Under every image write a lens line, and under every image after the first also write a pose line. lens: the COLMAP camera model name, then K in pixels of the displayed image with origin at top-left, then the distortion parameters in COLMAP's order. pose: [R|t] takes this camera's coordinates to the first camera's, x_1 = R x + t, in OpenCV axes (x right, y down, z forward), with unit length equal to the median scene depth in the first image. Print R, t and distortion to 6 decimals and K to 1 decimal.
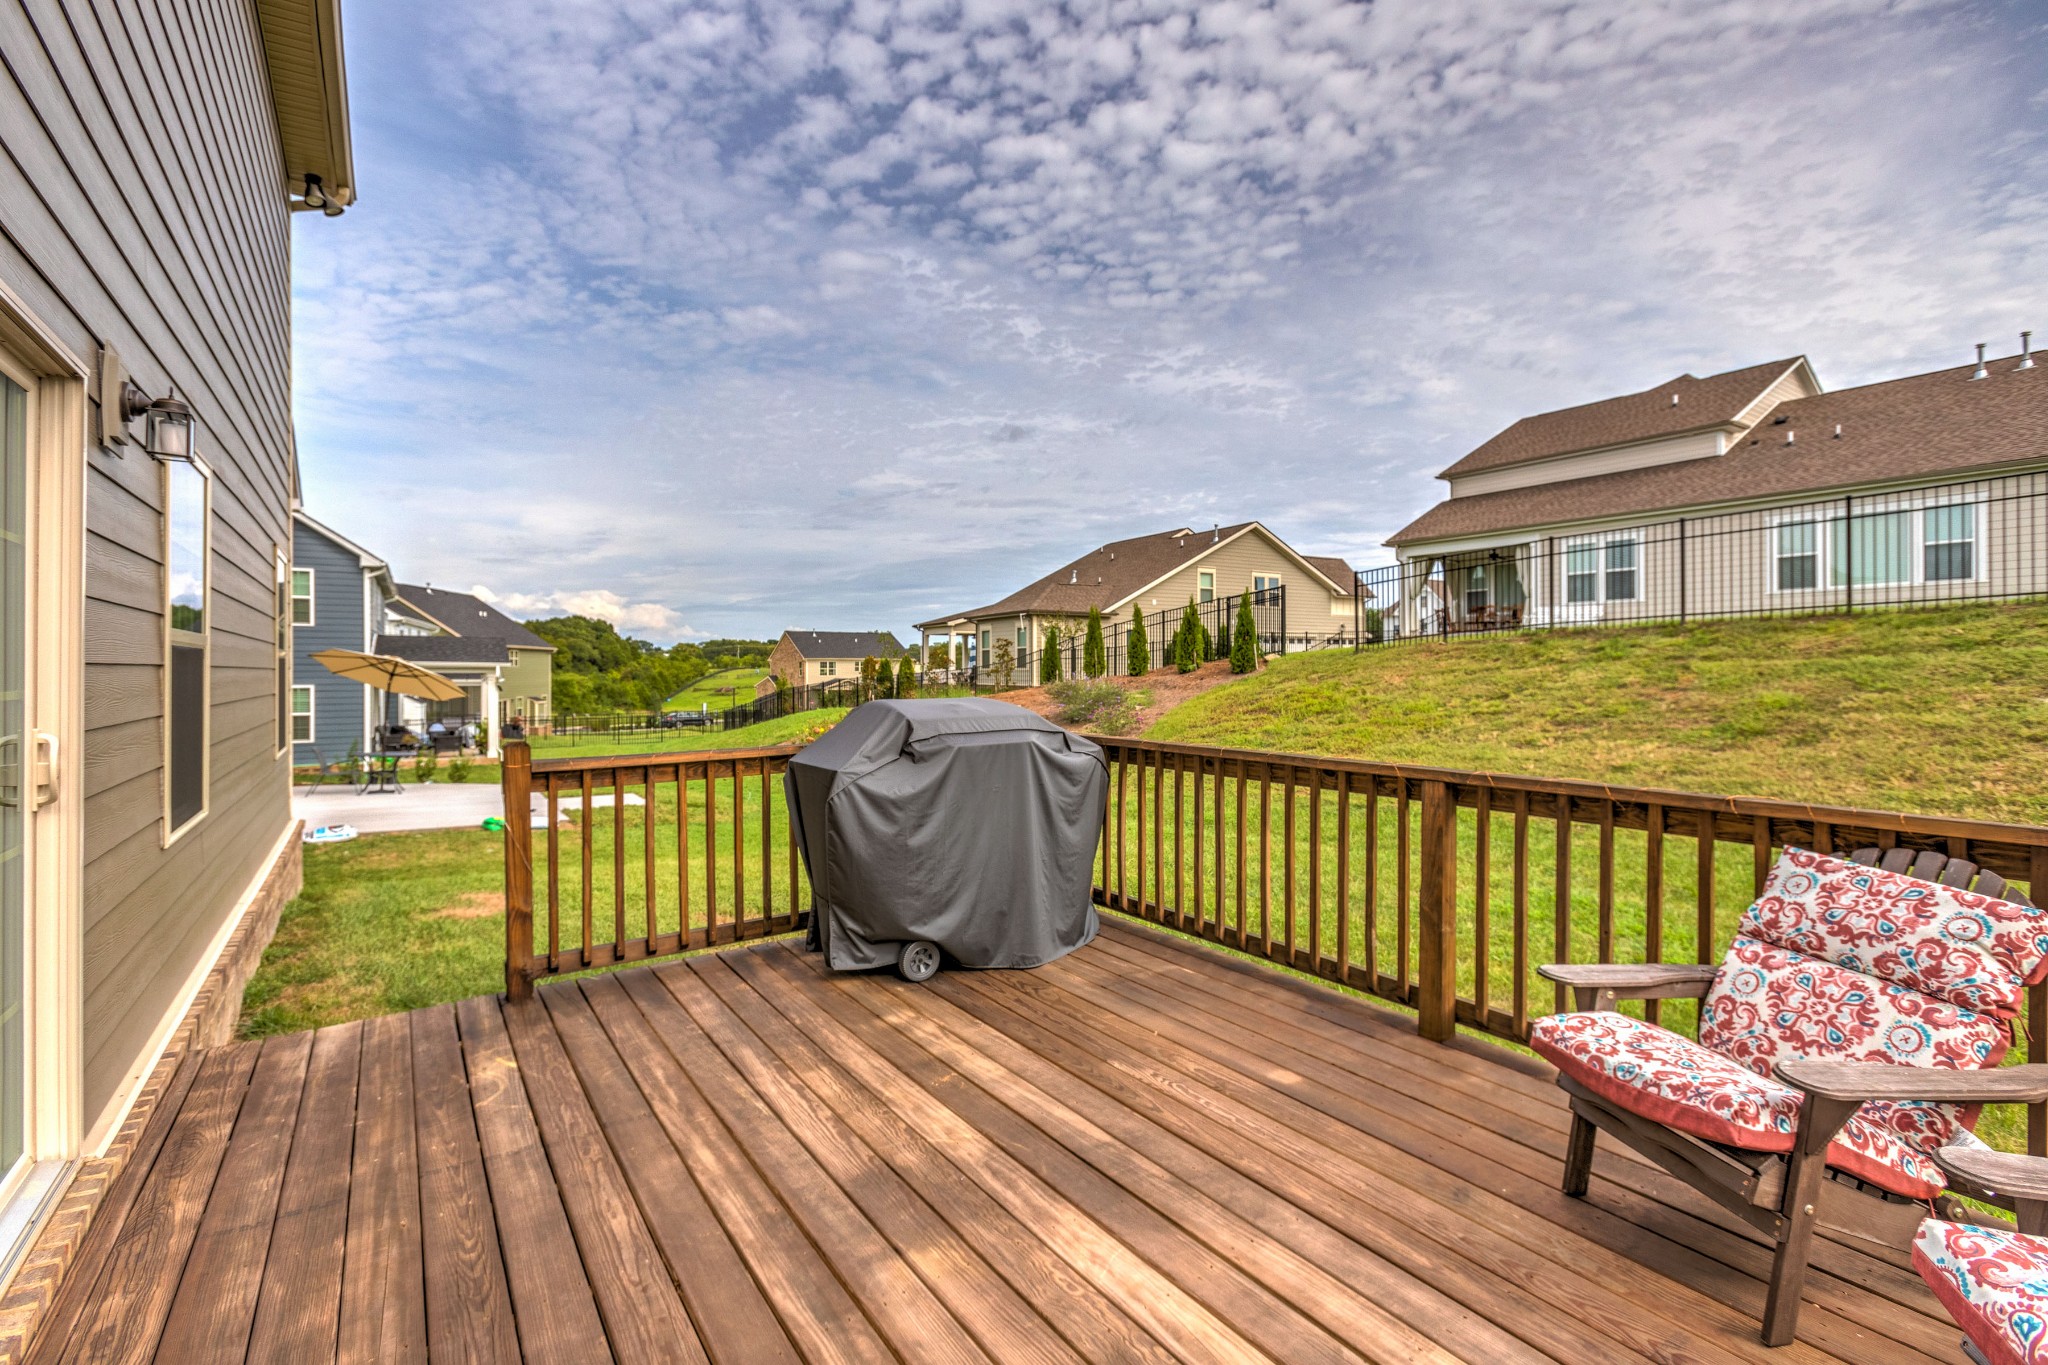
lens RADIAL K [[916.3, 0, 1036.0], [0, 916.3, 668.0], [0, 0, 1]] dist [-0.003356, 0.006035]
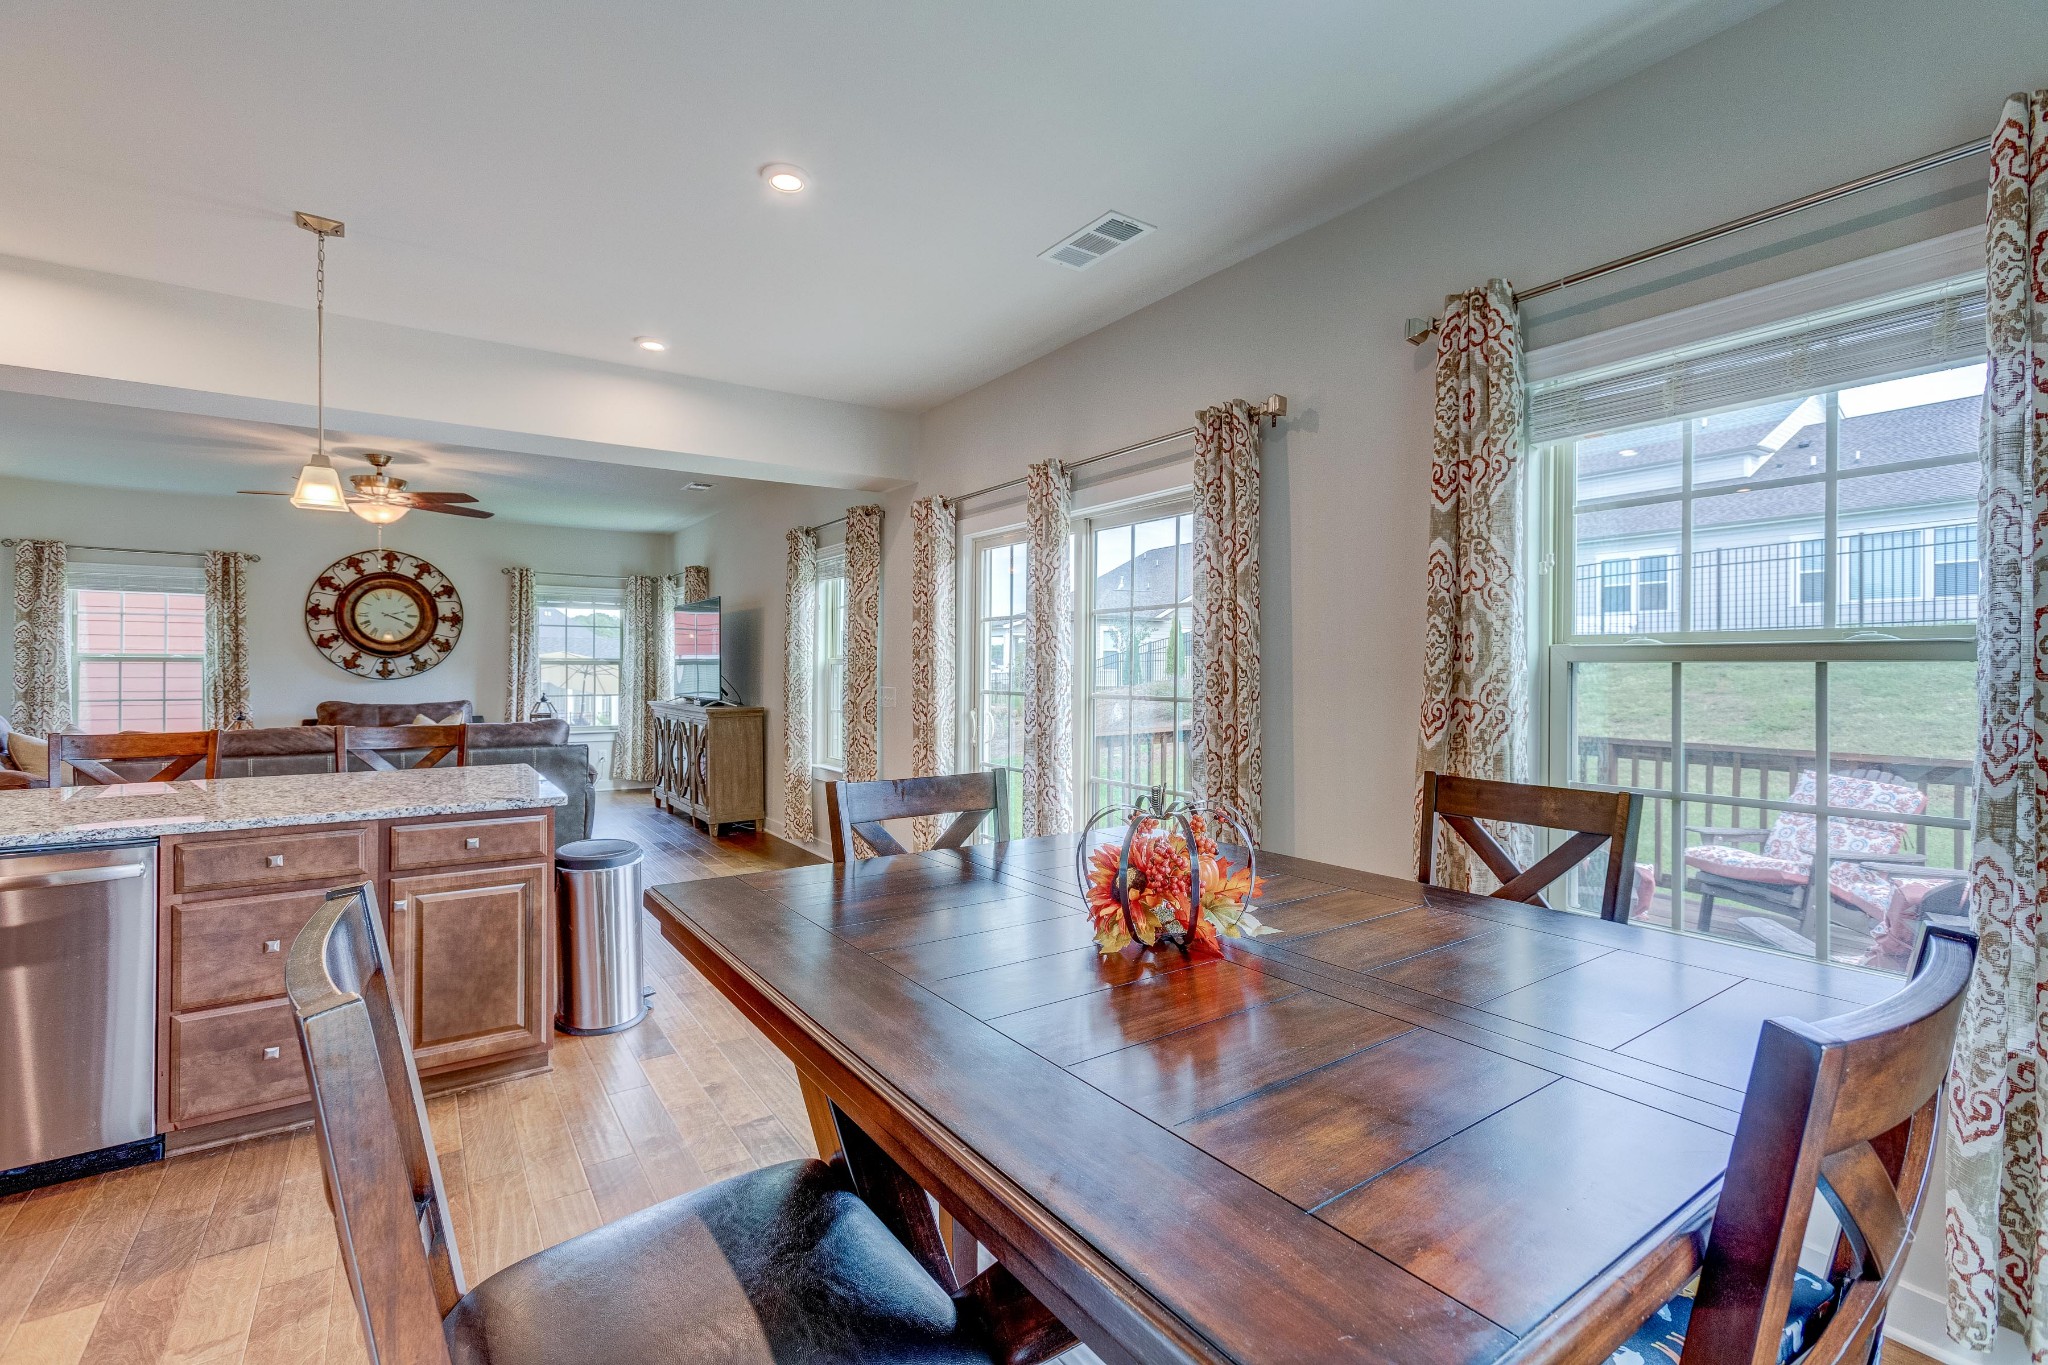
lens RADIAL K [[916.3, 0, 1048.9], [0, 916.3, 666.2], [0, 0, 1]] dist [-0.003356, 0.006035]
pose [[0.999967, 0.005682, -0.005845, -0.176680], [-0.005700, 0.999979, -0.003128, -0.003724], [0.005827, 0.003161, 0.999978, -0.217247]]
